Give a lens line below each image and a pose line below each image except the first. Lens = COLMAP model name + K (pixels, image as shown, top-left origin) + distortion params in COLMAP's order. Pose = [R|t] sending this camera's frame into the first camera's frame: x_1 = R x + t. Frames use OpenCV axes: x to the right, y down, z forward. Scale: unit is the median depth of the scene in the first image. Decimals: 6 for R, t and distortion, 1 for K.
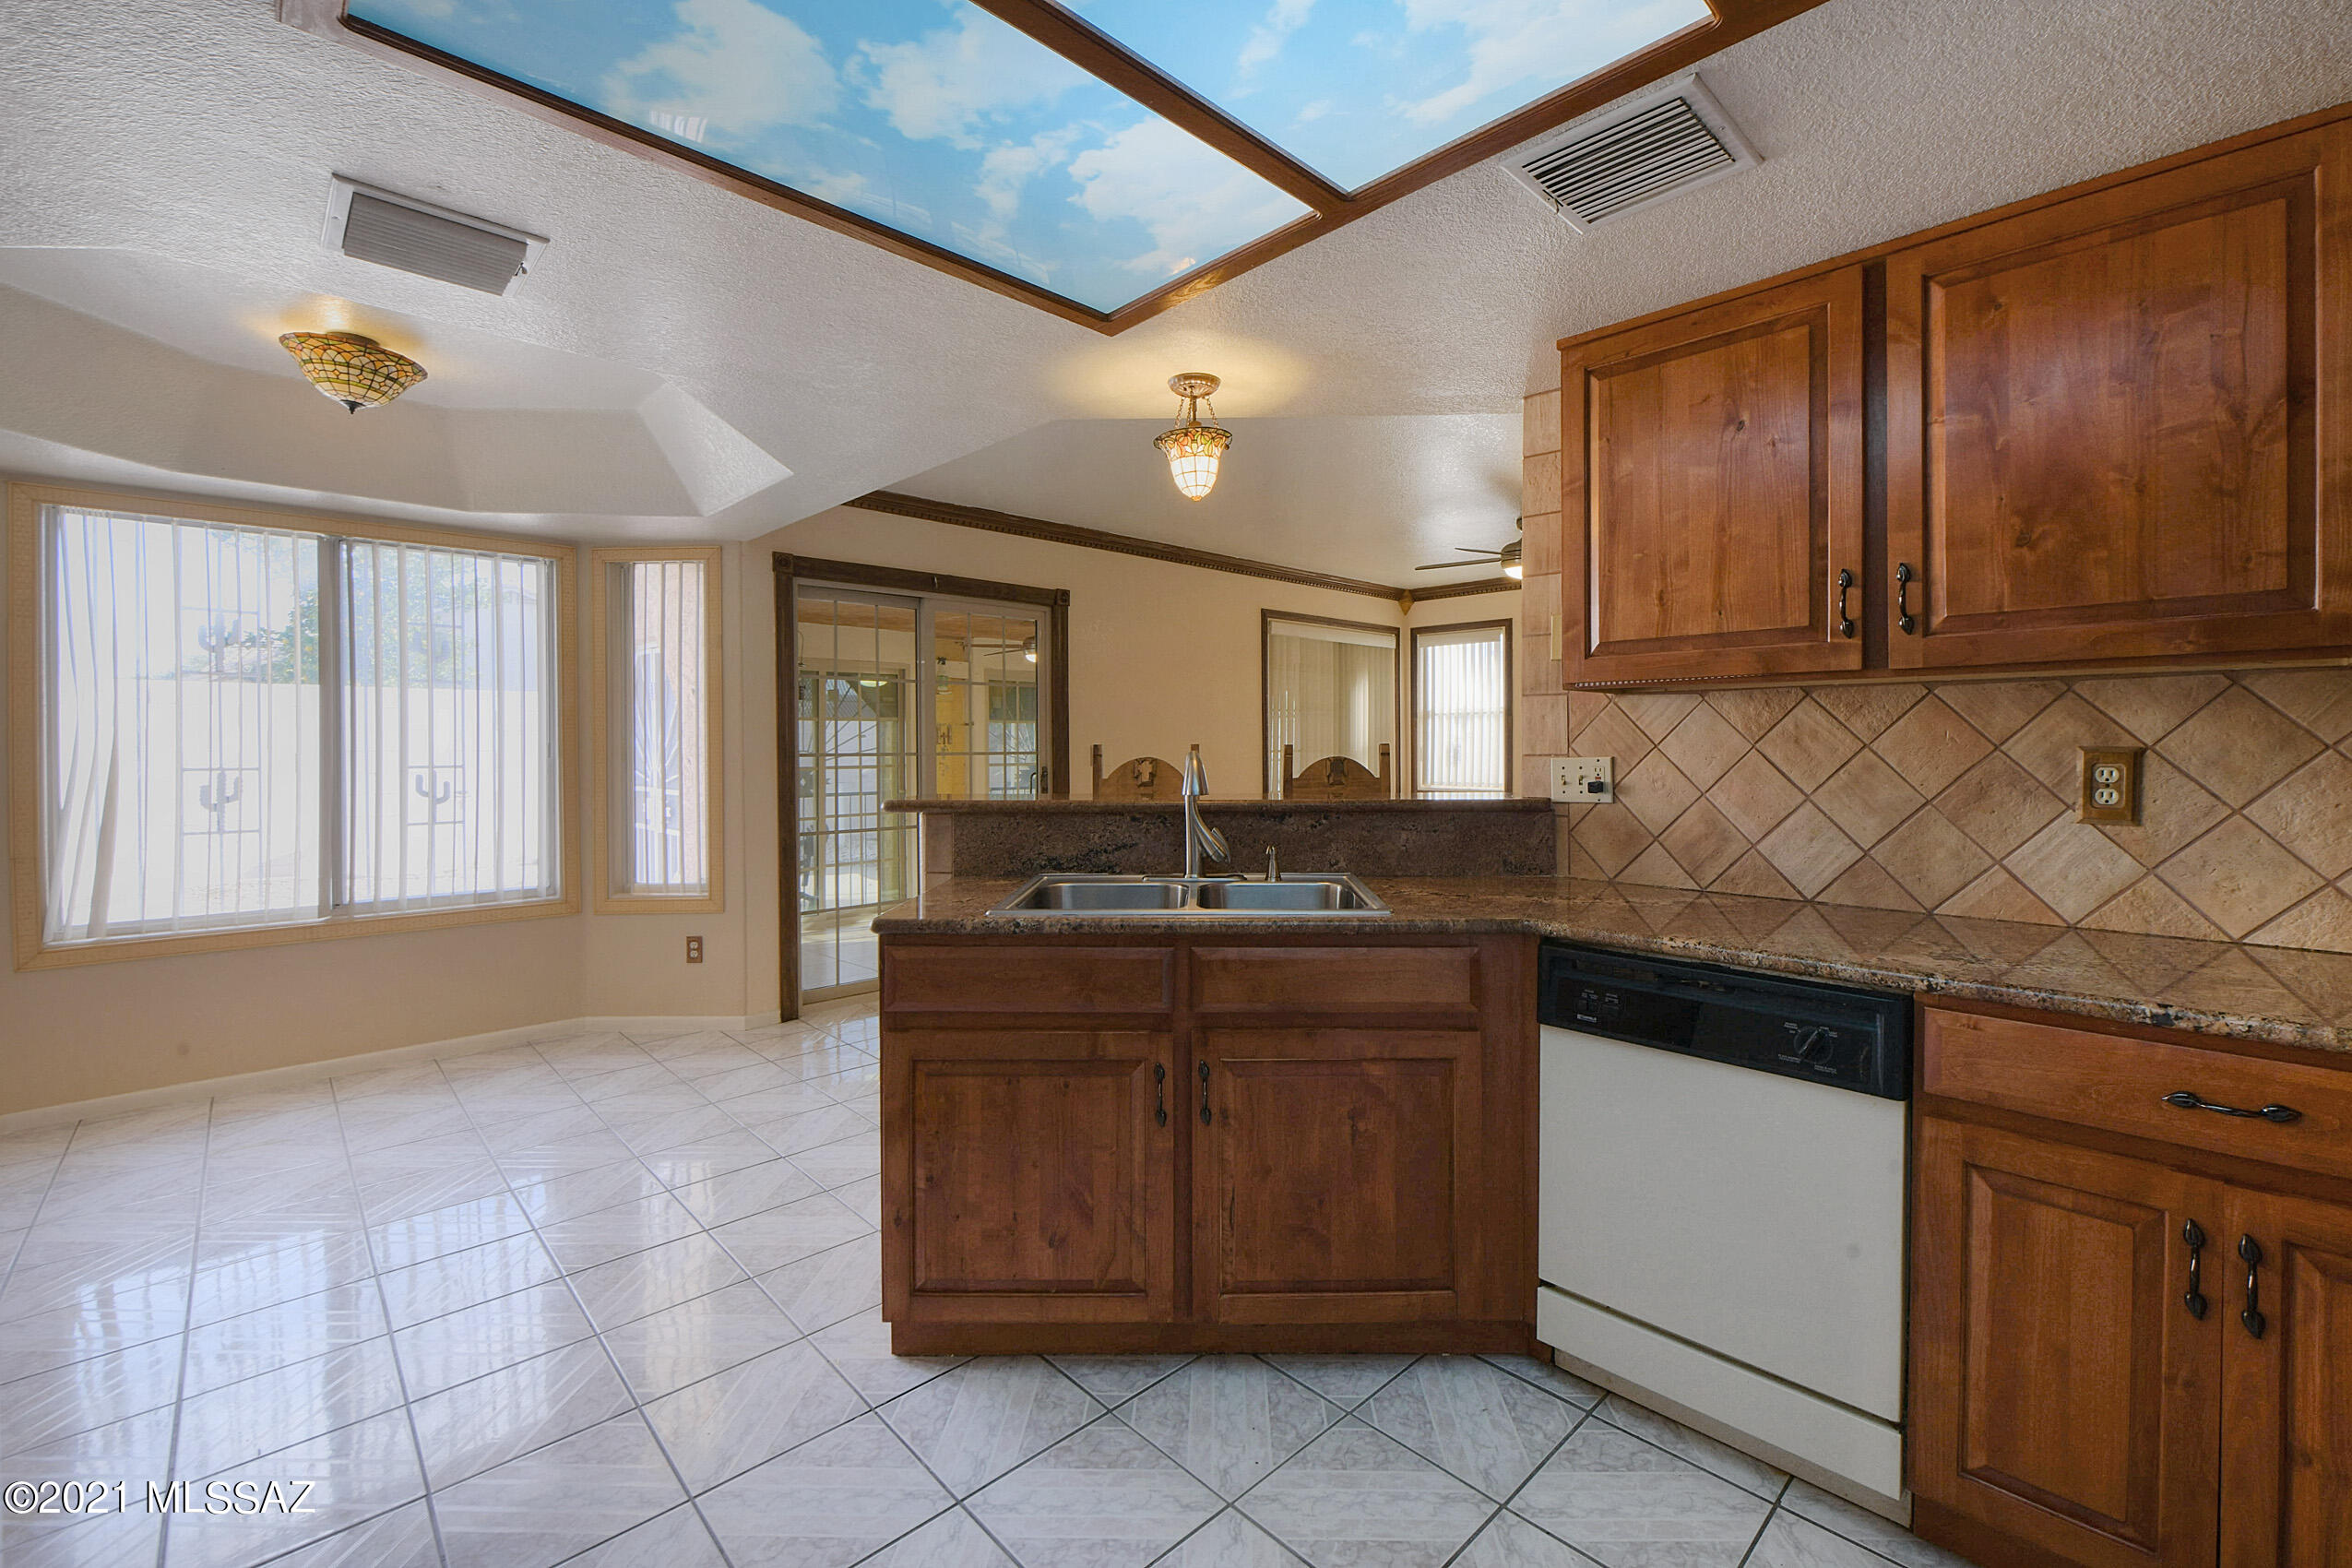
lens RADIAL K [[953.8, 0, 1288.6], [0, 953.8, 740.0], [0, 0, 1]] dist [-0.005111, -0.000610]
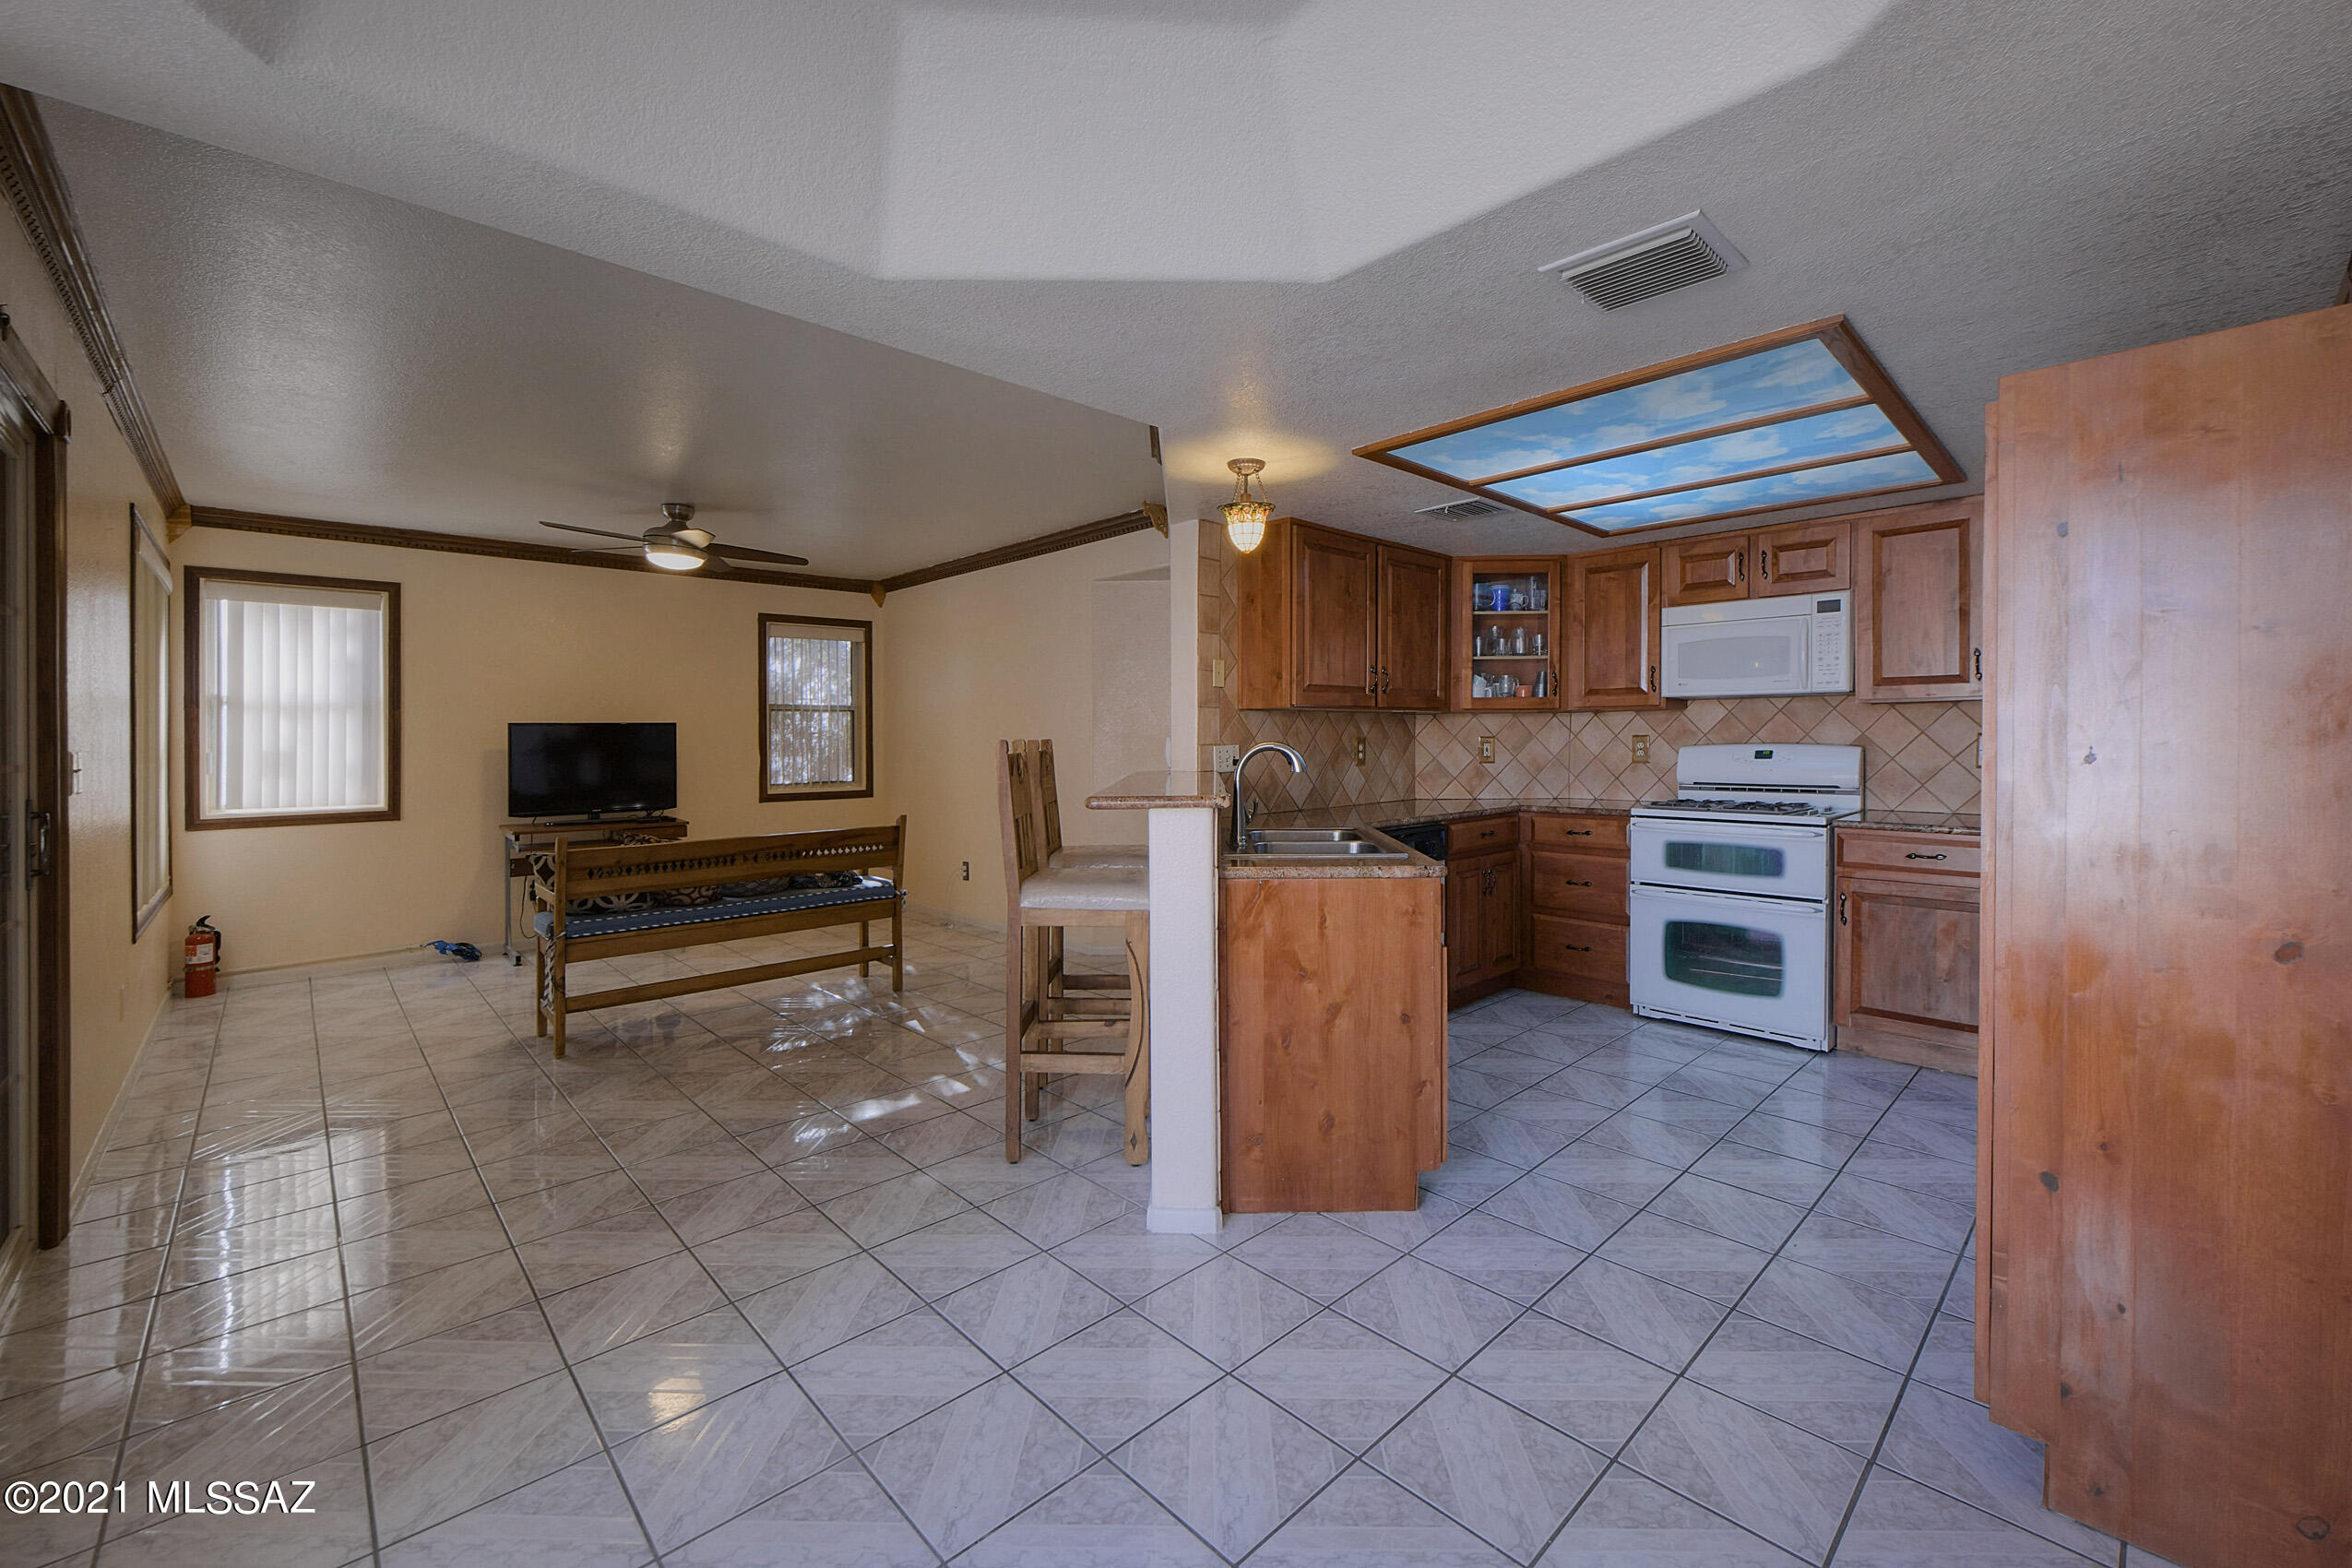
lens RADIAL K [[953.8, 0, 1150.6], [0, 953.8, 740.4], [0, 0, 1]] dist [-0.005111, -0.000610]
pose [[0.070722, -0.000980, 0.997496, -1.793242], [0.007749, 0.999970, 0.000433, 0.008237], [-0.997466, 0.007699, 0.070728, 1.317186]]
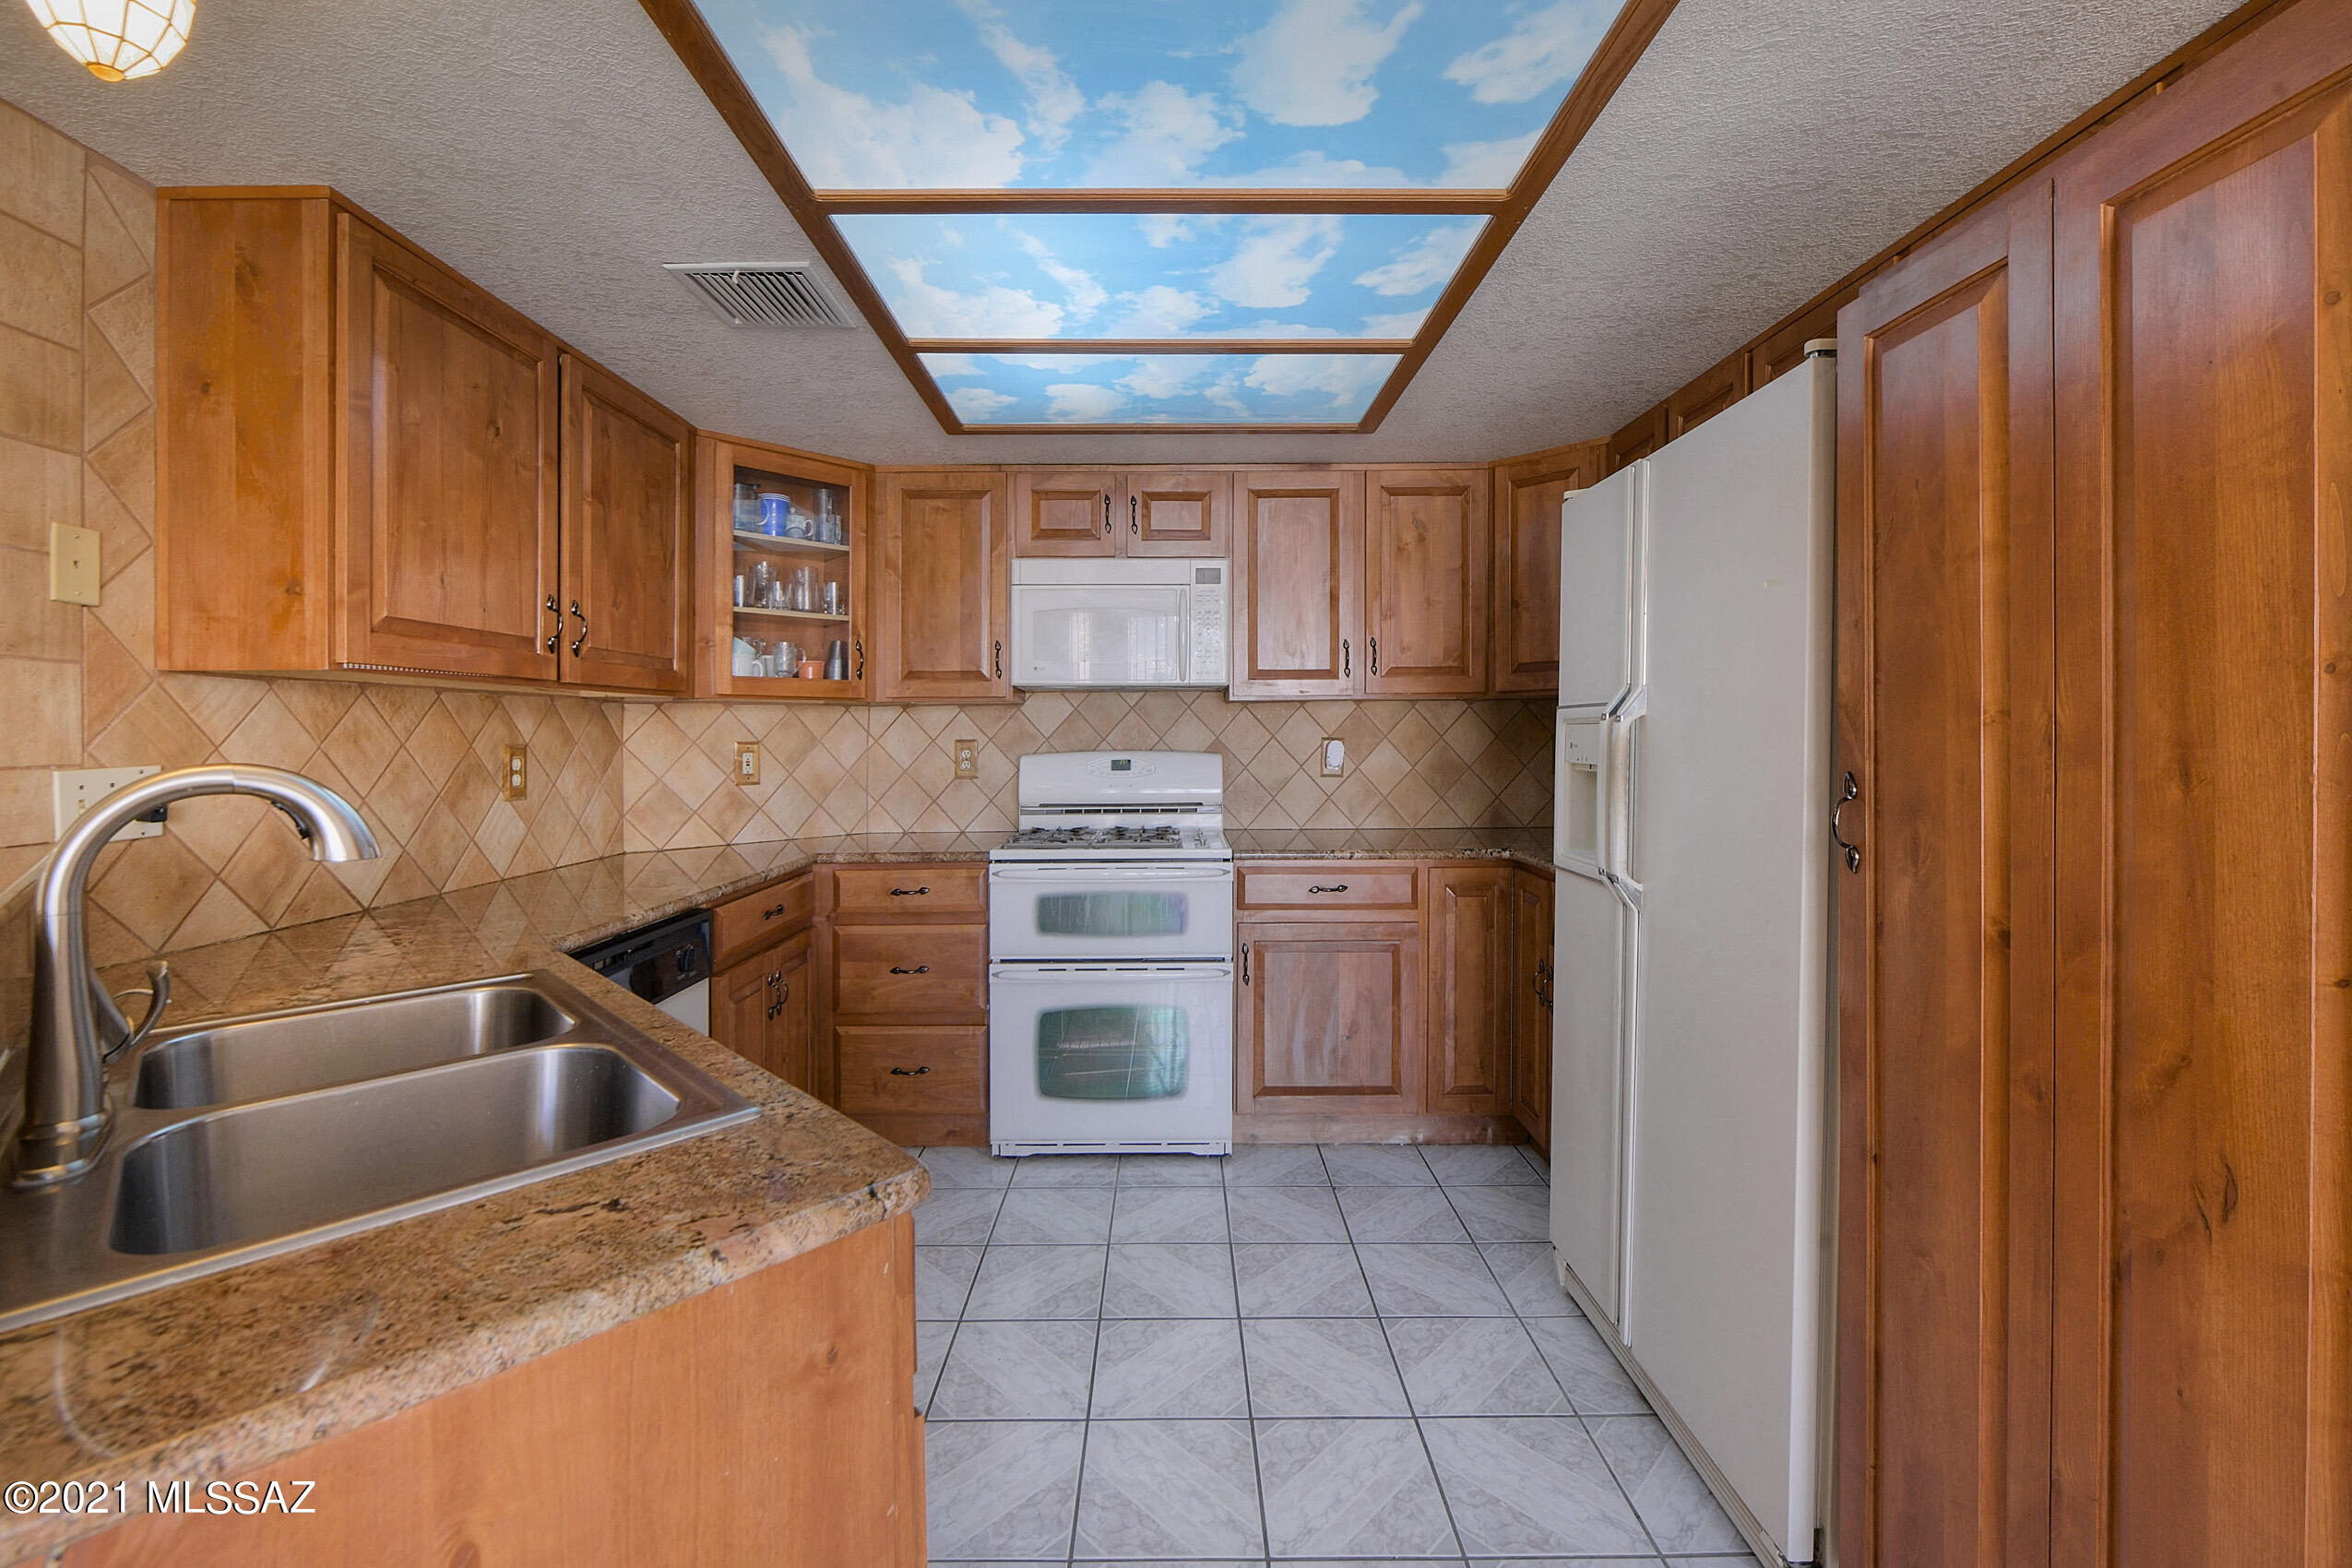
lens RADIAL K [[1029.9, 0, 1182.6], [0, 1029.9, 747.2], [0, 0, 1]] dist [-0.014238, 0.000358]
pose [[-0.680791, -0.000921, 0.732477, -0.839920], [0.008134, 0.999928, 0.008817, 0.005407], [-0.732432, 0.011960, -0.680735, 1.219988]]
